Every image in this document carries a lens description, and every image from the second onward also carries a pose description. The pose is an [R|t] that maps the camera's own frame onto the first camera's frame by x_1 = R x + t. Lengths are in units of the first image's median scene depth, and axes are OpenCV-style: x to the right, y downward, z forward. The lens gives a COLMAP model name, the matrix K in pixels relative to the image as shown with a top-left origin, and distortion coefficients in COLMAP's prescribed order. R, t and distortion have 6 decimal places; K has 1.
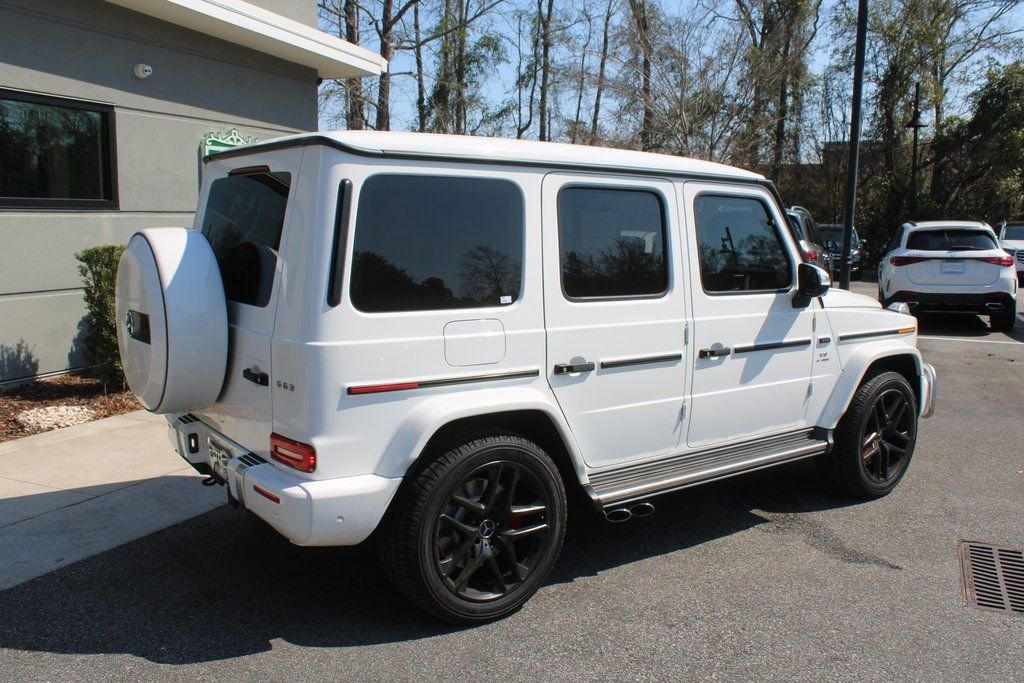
lens RADIAL K [[892.5, 0, 512.0], [0, 892.5, 341.5], [0, 0, 1]] dist [-0.164192, 0.142307]
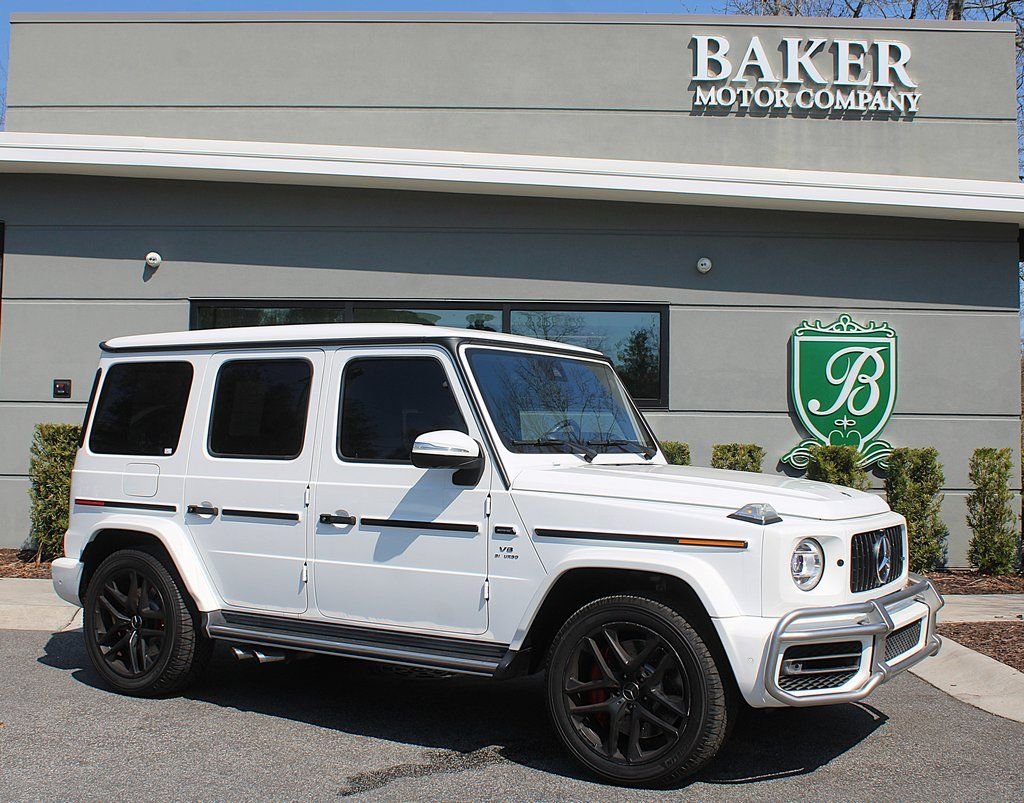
lens RADIAL K [[1256.2, 0, 521.8], [0, 1256.2, 397.8], [0, 0, 1]] dist [-0.110848, 0.051324]
pose [[0.374438, -0.040270, -0.926377, 1.545468], [-0.132228, 0.986527, -0.096330, -0.013287], [0.917776, 0.158562, 0.364068, 0.647619]]
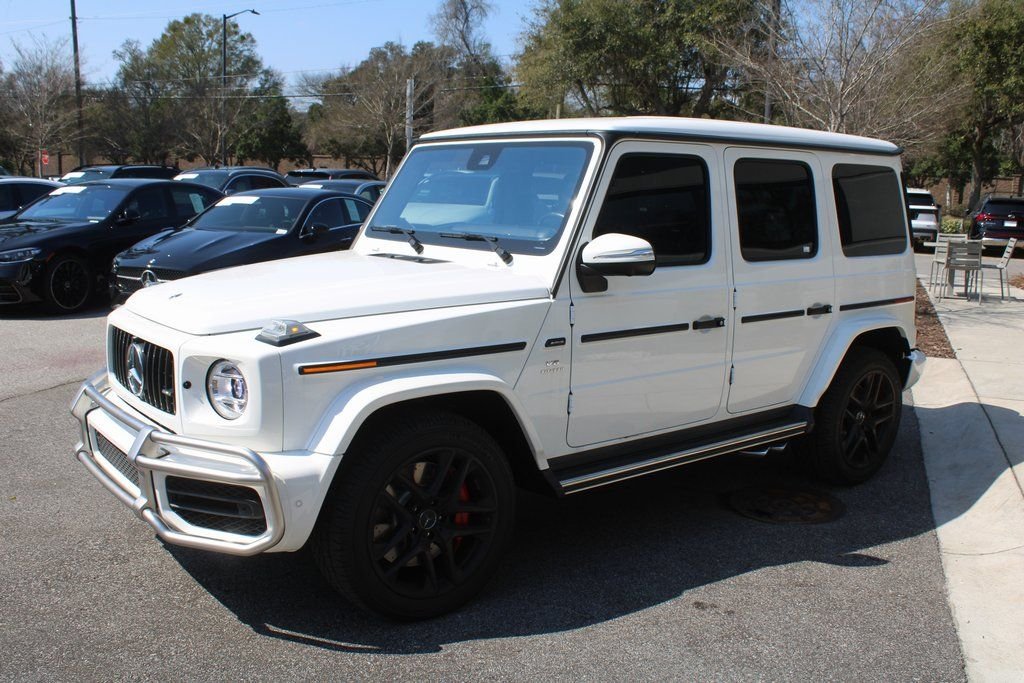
lens RADIAL K [[946.4, 0, 512.0], [0, 946.4, 341.5], [0, 0, 1]] dist [-0.170488, 0.172668]
pose [[-0.998934, -0.030857, -0.034336, 0.216302], [-0.039696, 0.953838, 0.297686, -0.305059], [0.023565, 0.298732, -0.954046, 2.250428]]
